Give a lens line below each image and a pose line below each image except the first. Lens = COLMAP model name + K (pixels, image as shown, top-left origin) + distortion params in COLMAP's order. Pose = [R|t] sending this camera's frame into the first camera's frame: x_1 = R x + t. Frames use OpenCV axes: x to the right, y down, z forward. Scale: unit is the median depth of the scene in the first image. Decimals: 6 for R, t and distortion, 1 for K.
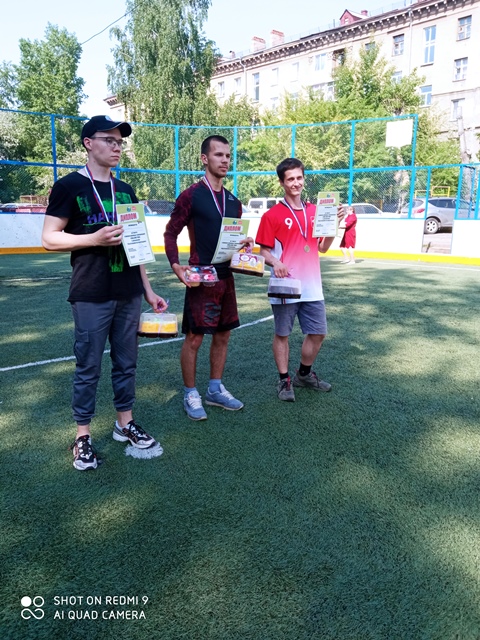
lens RADIAL K [[519.0, 0, 241.0], [0, 519.0, 322.3], [0, 0, 1]] dist [0.078912, -0.126017]
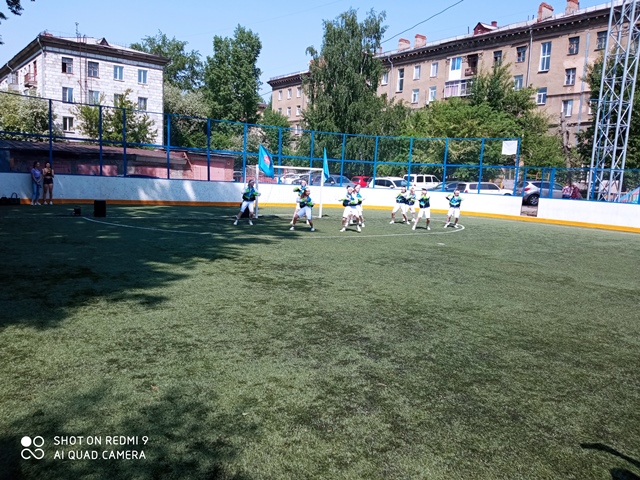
lens RADIAL K [[523.4, 0, 321.4], [0, 523.4, 258.3], [0, 0, 1]] dist [0.057337, -0.103392]
pose [[0.996215, 0.051380, -0.070106, -0.076450], [-0.054969, 0.997223, -0.050250, 0.055675], [0.067329, 0.053913, 0.996273, -0.326547]]
